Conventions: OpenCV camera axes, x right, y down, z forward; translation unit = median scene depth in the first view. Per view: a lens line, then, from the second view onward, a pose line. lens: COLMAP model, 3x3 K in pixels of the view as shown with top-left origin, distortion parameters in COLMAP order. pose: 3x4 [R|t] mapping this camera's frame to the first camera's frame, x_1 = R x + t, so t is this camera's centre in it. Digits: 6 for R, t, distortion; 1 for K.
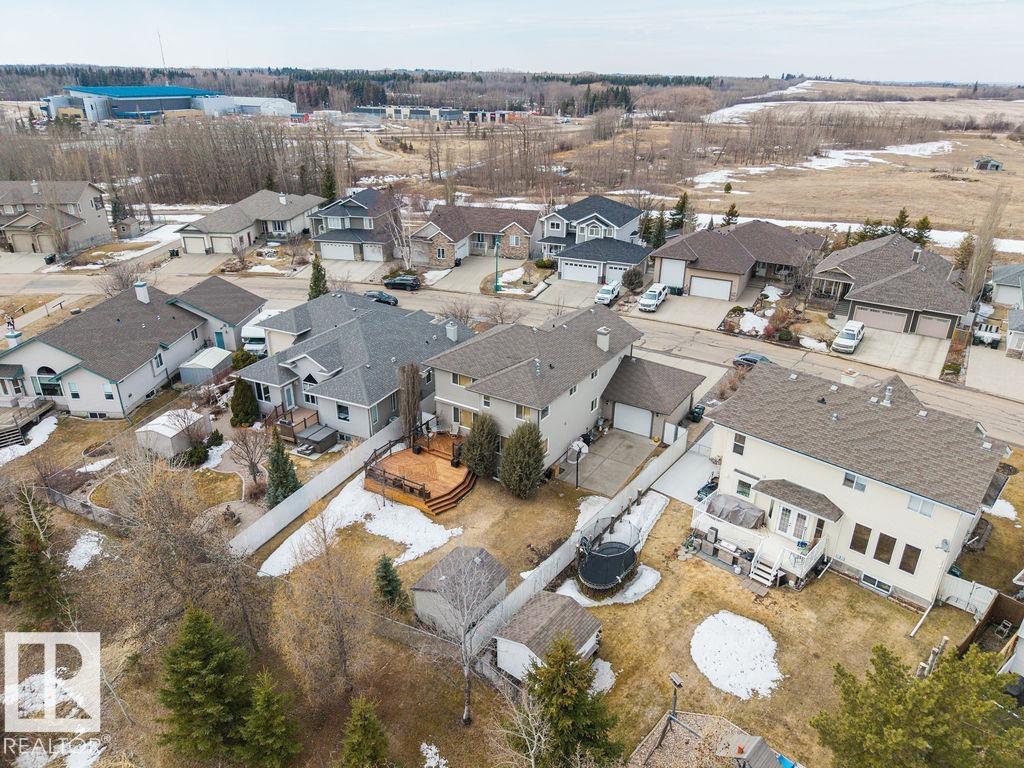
lens RADIAL K [[684.5, 0, 506.4], [0, 684.5, 384.6], [0, 0, 1]] dist [0.014668, -0.007237]
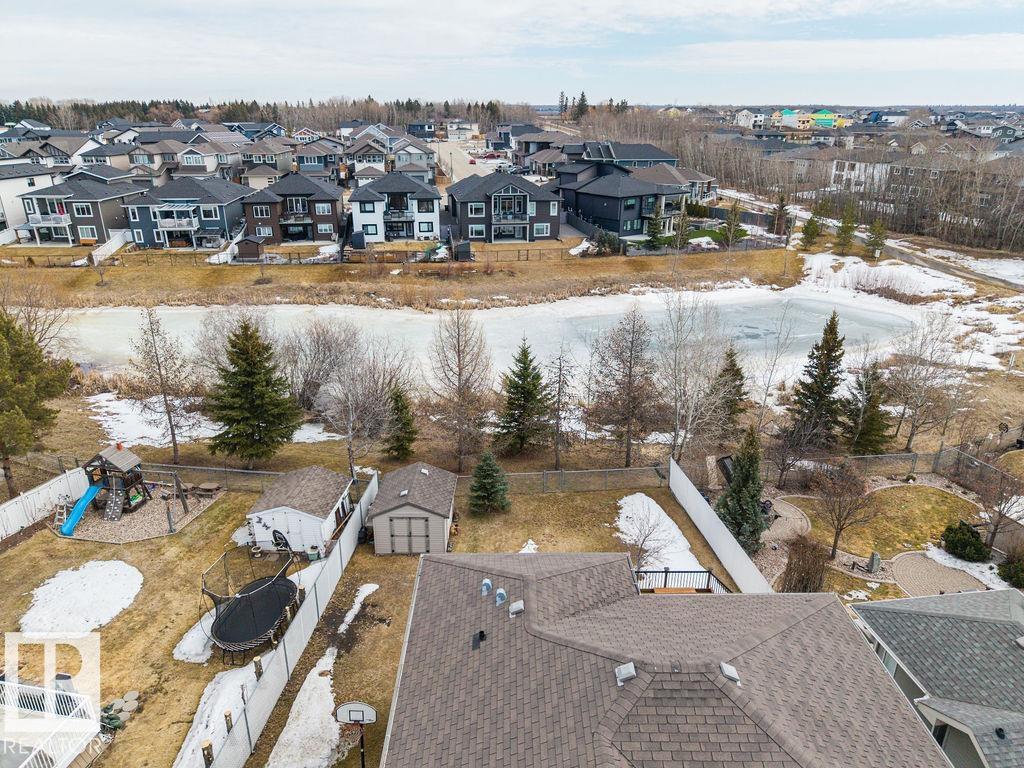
lens RADIAL K [[684.5, 0, 517.5], [0, 684.5, 393.4], [0, 0, 1]] dist [0.014668, -0.007237]
pose [[-0.828329, 0.197156, -0.524406, 0.223790], [-0.239560, 0.721499, 0.649654, -0.363080], [0.506441, 0.663753, -0.550408, 1.228334]]
